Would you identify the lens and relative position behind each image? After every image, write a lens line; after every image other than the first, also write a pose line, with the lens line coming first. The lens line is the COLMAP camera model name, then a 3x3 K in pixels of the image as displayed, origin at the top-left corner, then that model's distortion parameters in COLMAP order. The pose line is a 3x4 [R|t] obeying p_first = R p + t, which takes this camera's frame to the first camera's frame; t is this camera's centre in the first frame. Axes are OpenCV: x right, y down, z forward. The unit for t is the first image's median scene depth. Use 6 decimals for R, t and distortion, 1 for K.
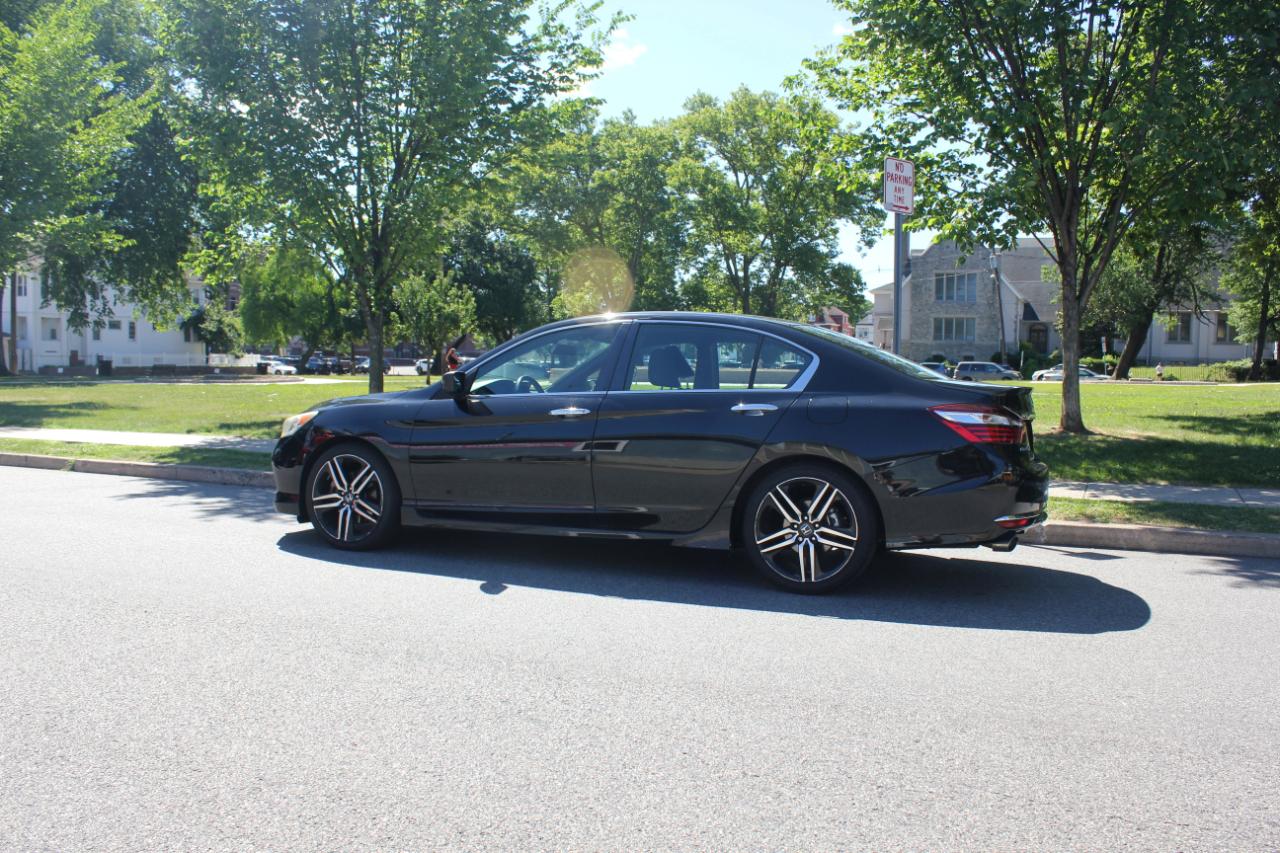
lens RADIAL K [[1212.0, 0, 643.5], [0, 1212.0, 424.7], [0, 0, 1]] dist [-0.152923, 0.147388]
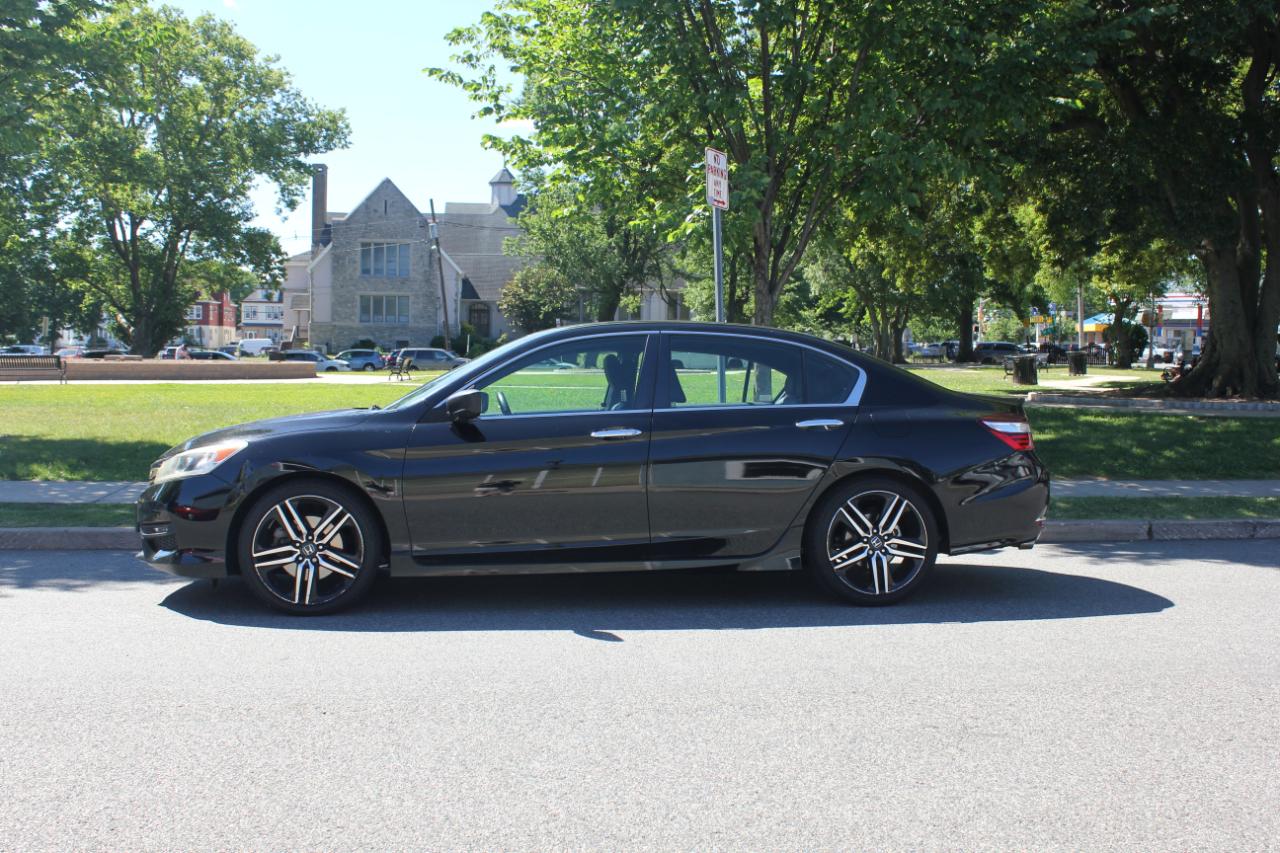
lens RADIAL K [[1499.5, 0, 645.1], [0, 1499.5, 411.6], [0, 0, 1]] dist [-0.081613, 0.178862]
pose [[0.853908, -0.028600, 0.519638, -0.282857], [0.030729, 0.999518, 0.004515, -0.014208], [-0.519516, 0.012113, 0.854375, 0.012918]]
